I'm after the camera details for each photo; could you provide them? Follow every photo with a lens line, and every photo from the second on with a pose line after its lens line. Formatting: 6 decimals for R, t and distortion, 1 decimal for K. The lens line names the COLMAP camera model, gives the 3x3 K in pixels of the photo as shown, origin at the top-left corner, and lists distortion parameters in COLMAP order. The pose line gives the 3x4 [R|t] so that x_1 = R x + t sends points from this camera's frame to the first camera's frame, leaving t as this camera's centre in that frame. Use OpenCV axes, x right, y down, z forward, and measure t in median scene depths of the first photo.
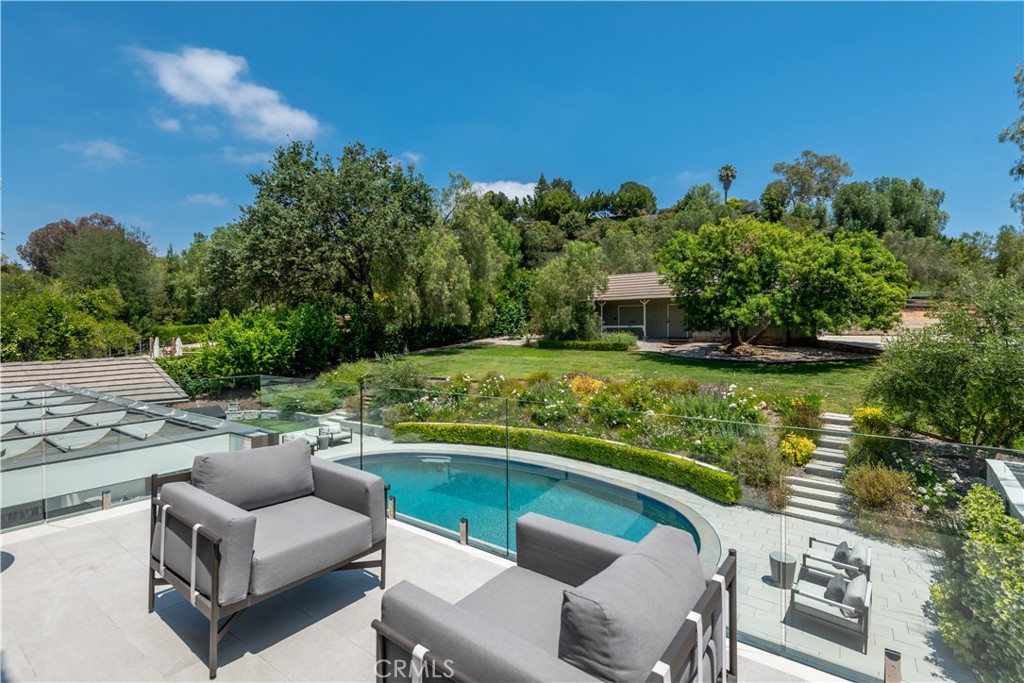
lens RADIAL K [[454.8, 0, 512.3], [0, 454.8, 334.2], [0, 0, 1]] dist [0.014993, -0.007480]
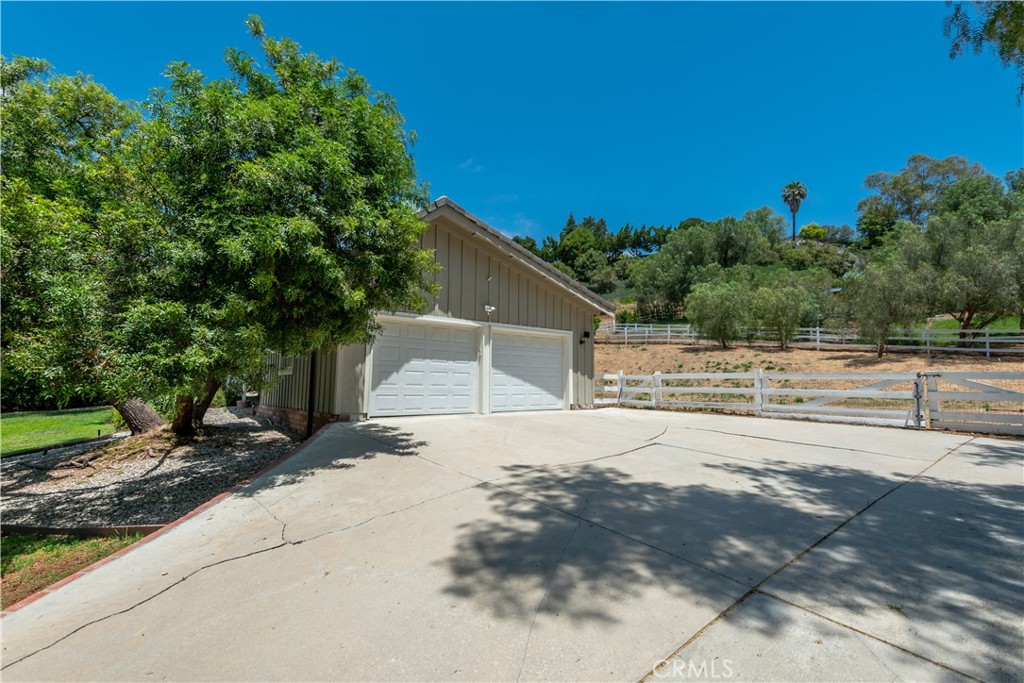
lens RADIAL K [[454.8, 0, 506.2], [0, 454.8, 340.1], [0, 0, 1]] dist [0.014993, -0.007480]
pose [[0.968125, -0.005986, -0.250396, 0.186500], [-0.022507, 0.993591, -0.110774, -0.001487], [0.249454, 0.112879, 0.961785, 0.147154]]
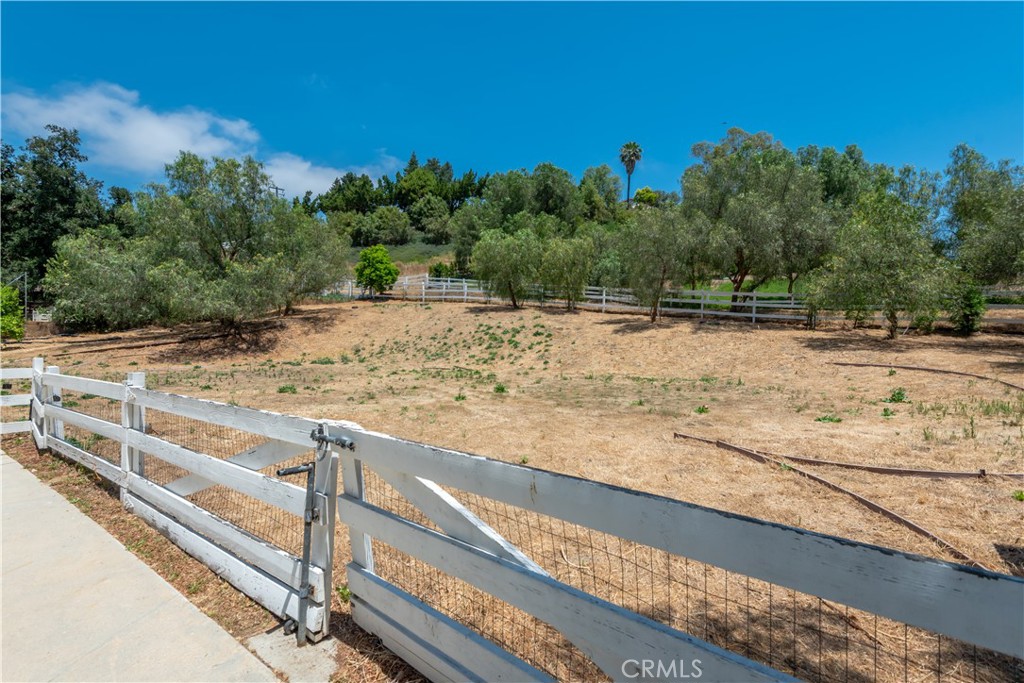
lens RADIAL K [[454.8, 0, 503.2], [0, 454.8, 349.8], [0, 0, 1]] dist [0.014993, -0.007480]
pose [[0.999650, 0.016032, 0.021043, 0.239301], [-0.016061, 0.999870, 0.001199, -0.009287], [-0.021021, -0.001536, 0.999778, 0.215533]]
